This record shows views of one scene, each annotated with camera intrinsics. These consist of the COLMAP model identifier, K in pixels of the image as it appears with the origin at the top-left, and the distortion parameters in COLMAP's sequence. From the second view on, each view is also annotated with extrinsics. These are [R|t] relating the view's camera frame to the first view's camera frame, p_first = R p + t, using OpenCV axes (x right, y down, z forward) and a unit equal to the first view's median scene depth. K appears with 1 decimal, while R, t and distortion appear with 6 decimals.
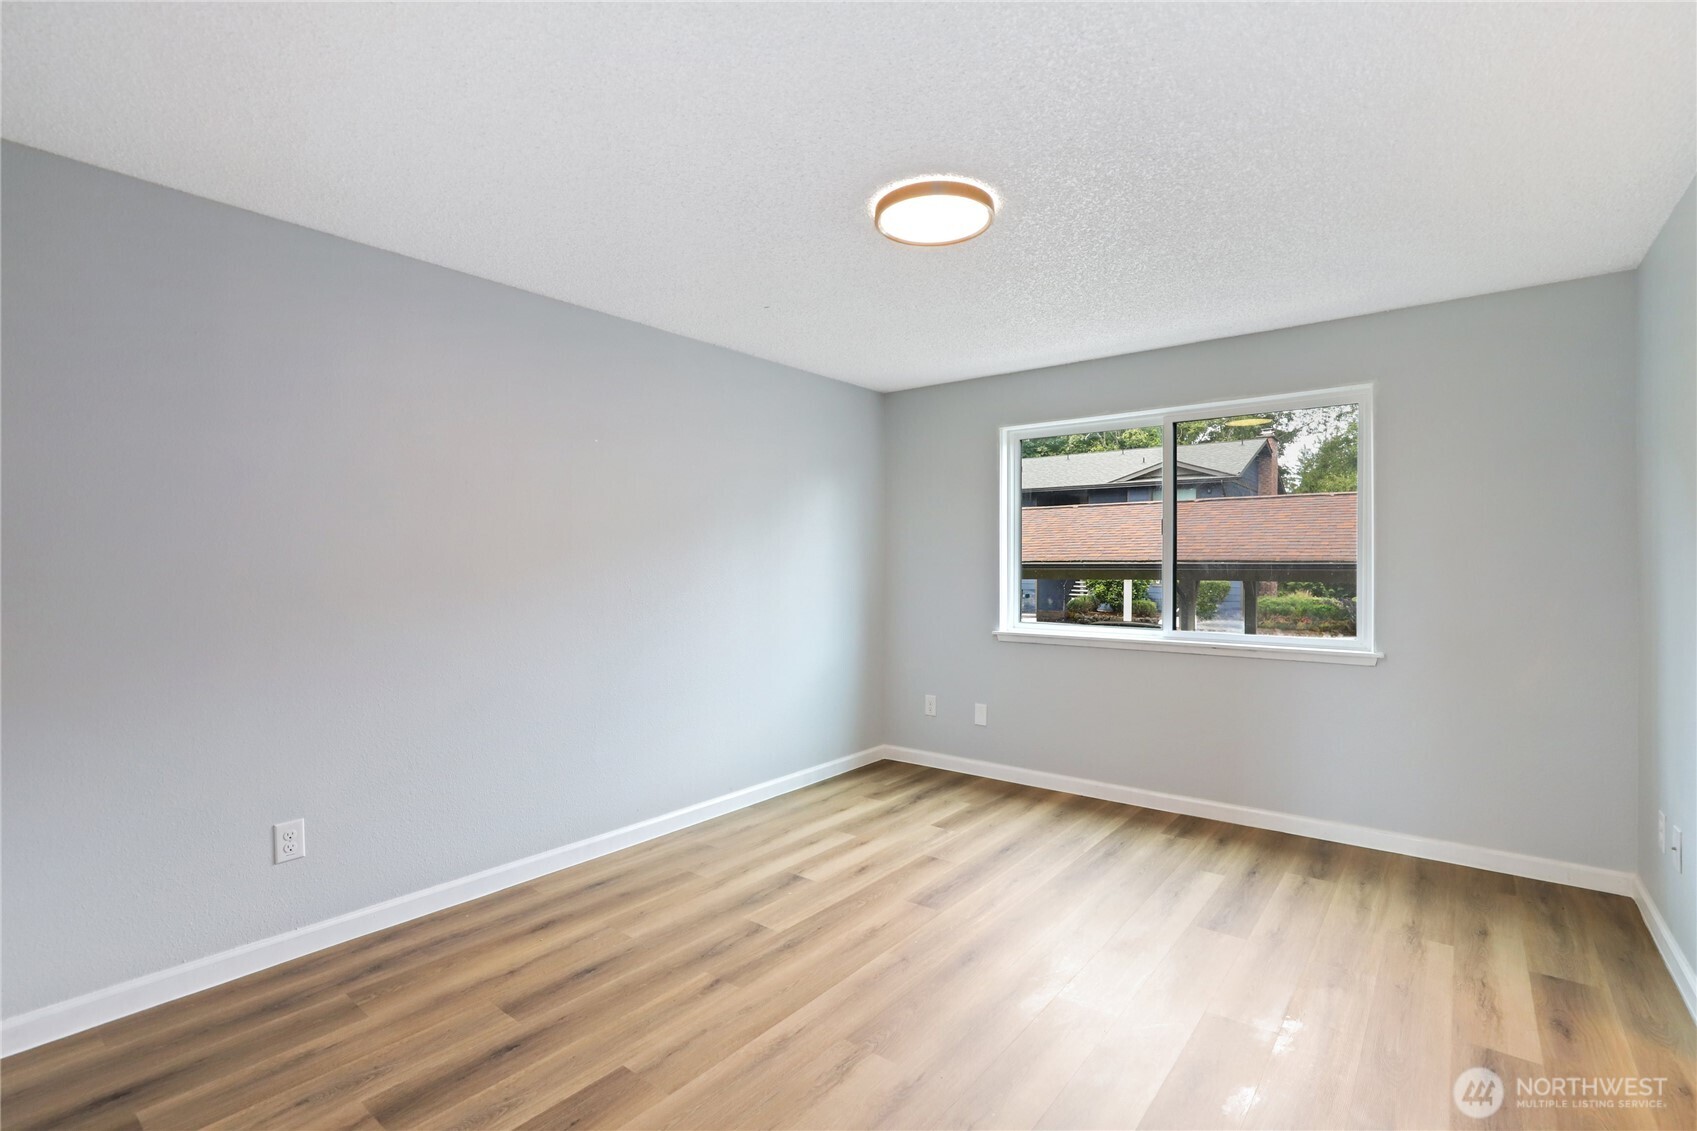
lens RADIAL K [[777.1, 0, 840.9], [0, 777.1, 569.6], [0, 0, 1]] dist [-0.009638, 0.003592]
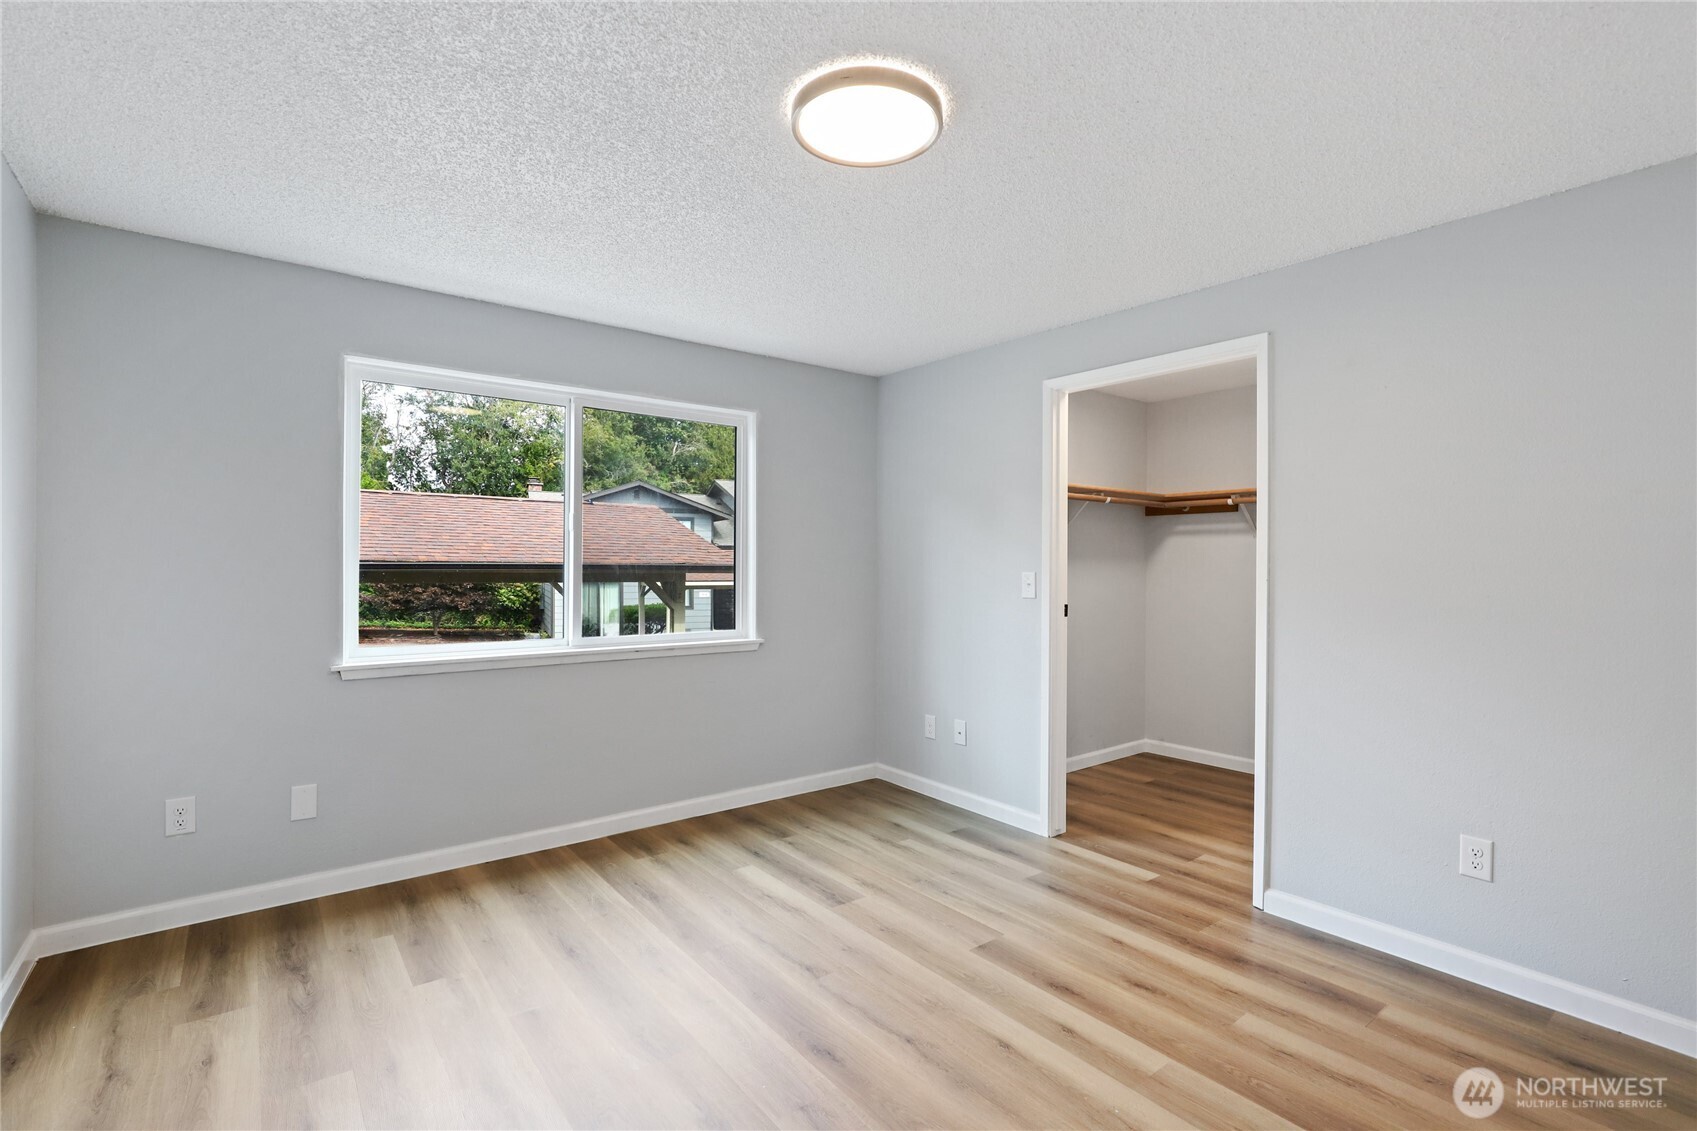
lens RADIAL K [[777.1, 0, 842.0], [0, 777.1, 558.4], [0, 0, 1]] dist [-0.009638, 0.003592]
pose [[0.240929, 0.011287, 0.970477, -0.414172], [0.005466, 0.999901, -0.012986, -0.001200], [-0.970527, 0.008434, 0.240844, 0.532992]]
